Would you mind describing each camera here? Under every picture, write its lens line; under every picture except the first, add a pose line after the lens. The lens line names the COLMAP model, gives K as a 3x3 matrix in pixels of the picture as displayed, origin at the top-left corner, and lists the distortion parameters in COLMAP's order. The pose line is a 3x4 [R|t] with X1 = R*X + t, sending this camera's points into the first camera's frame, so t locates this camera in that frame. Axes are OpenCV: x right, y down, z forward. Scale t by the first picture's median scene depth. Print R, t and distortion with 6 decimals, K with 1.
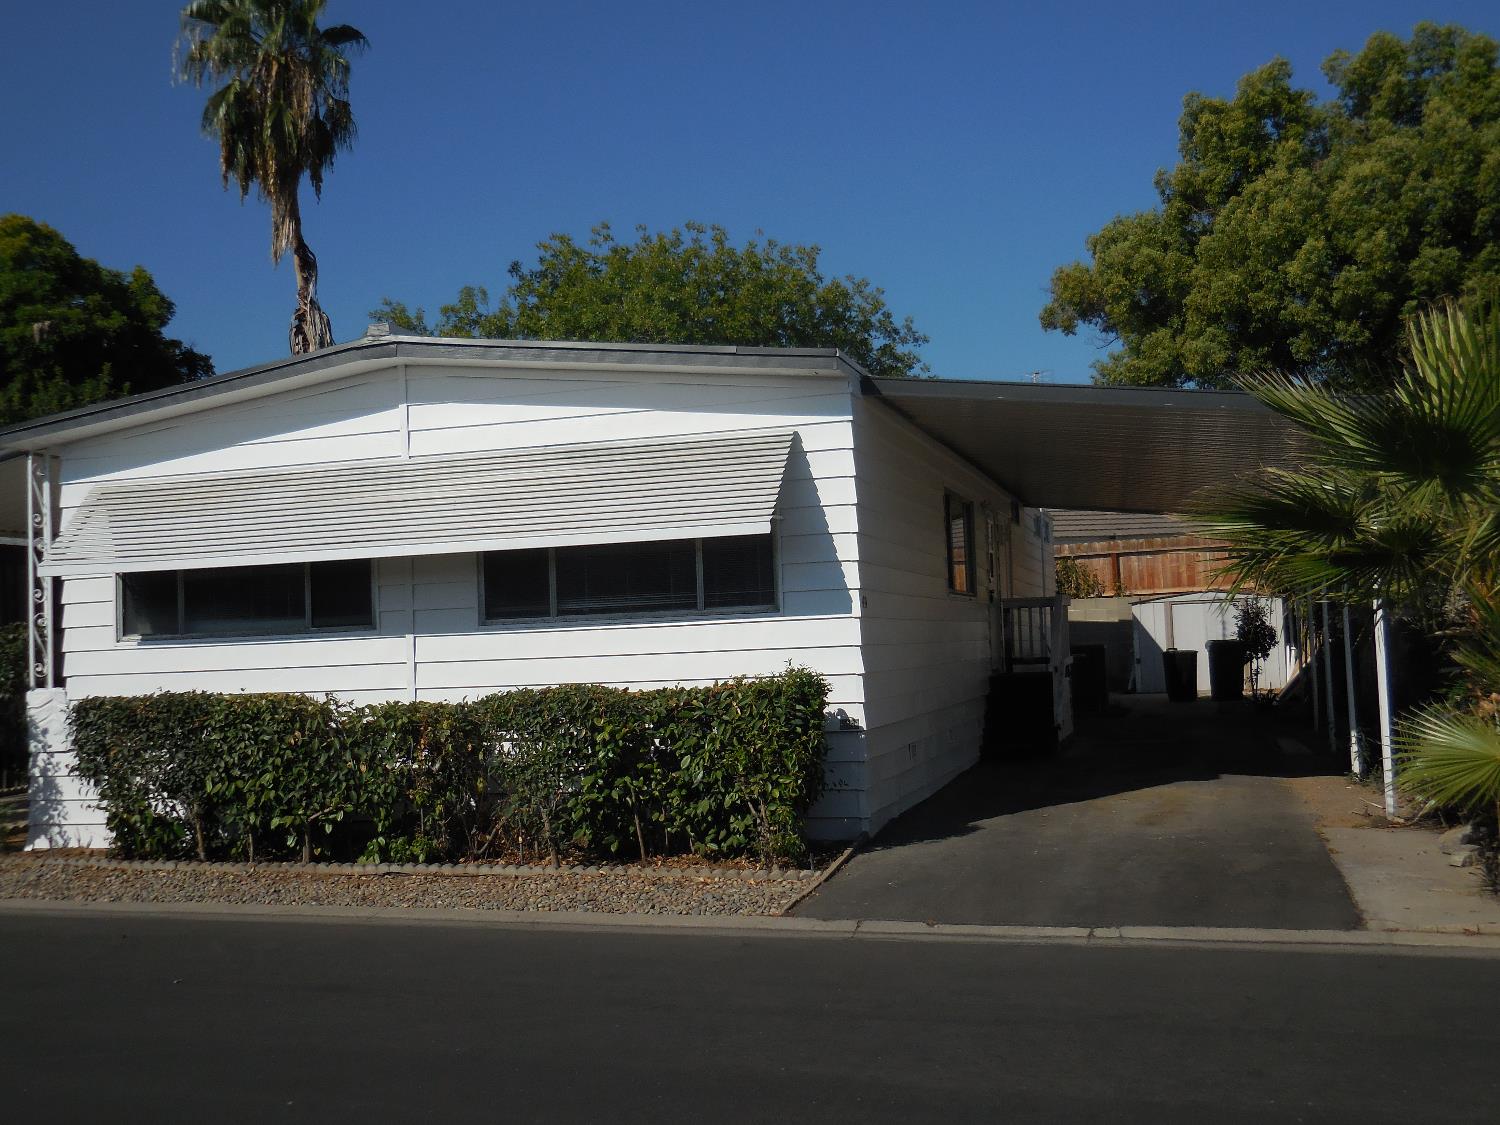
lens RADIAL K [[1599.4, 0, 747.6], [0, 1599.4, 564.5], [0, 0, 1]] dist [0.013112, 0.000000]
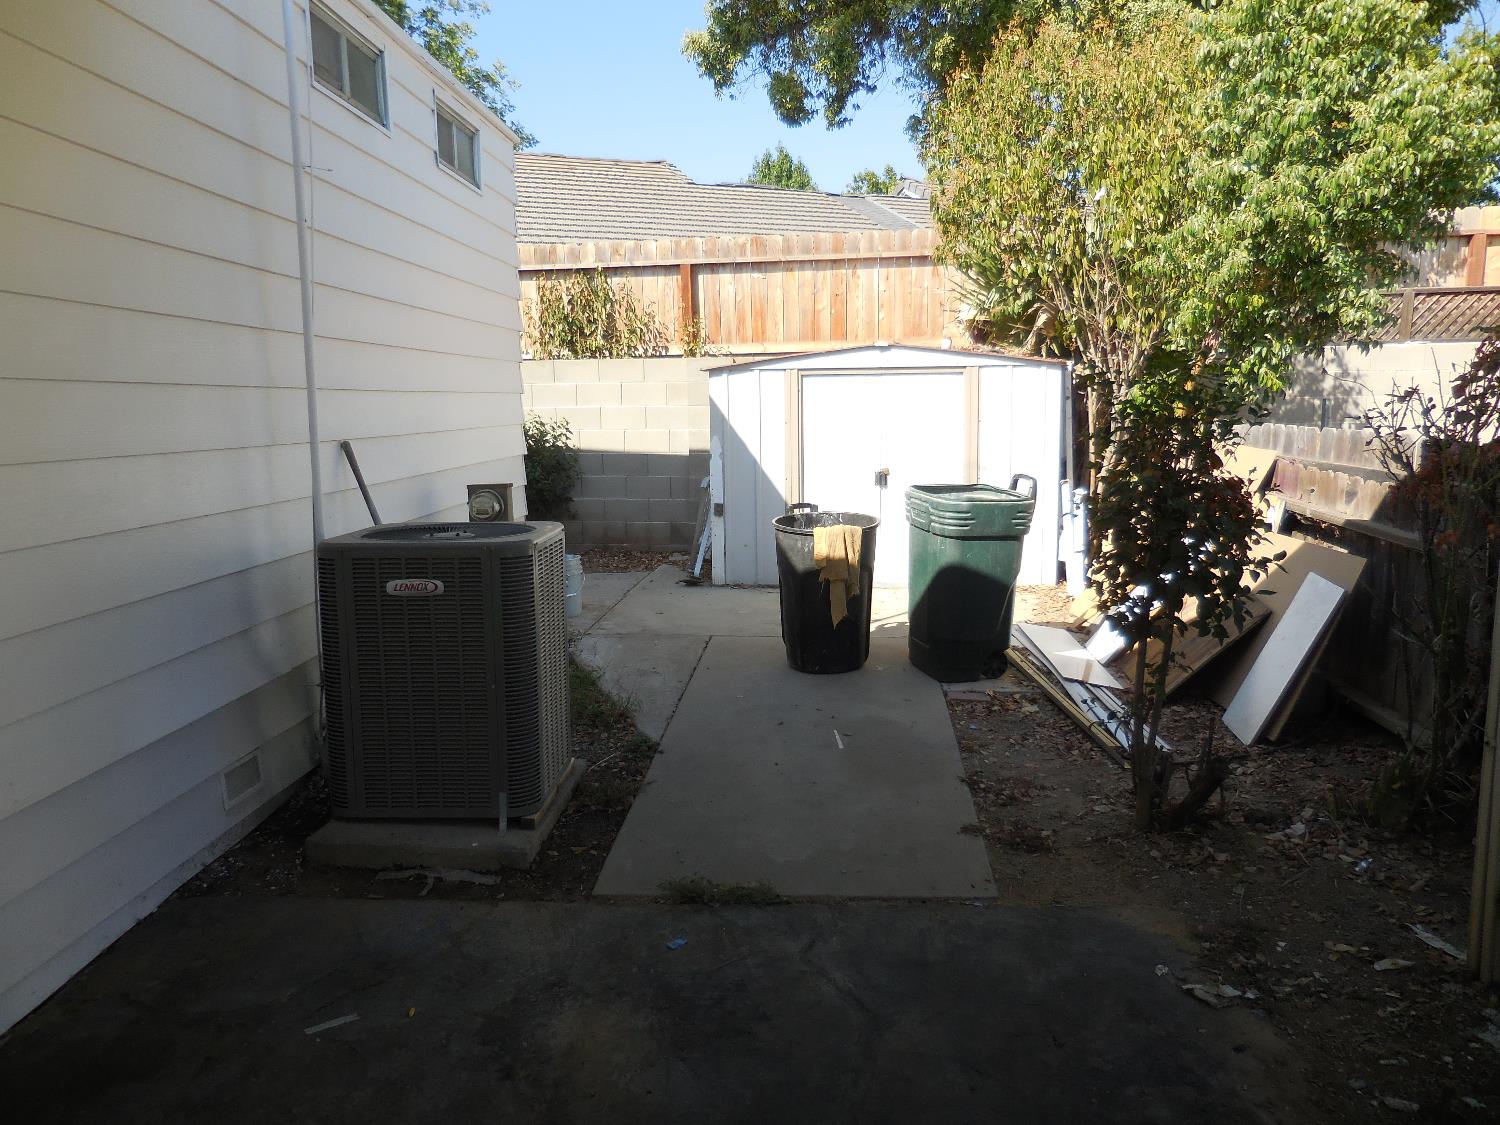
lens RADIAL K [[1128.5, 0, 752.0], [0, 1128.5, 563.6], [0, 0, 1]] dist [-0.008095, 0.016183]
pose [[0.973351, -0.007112, 0.229209, 0.170721], [-0.036467, 0.982000, 0.185328, 0.017594], [-0.226401, -0.188748, 0.955571, 0.658938]]
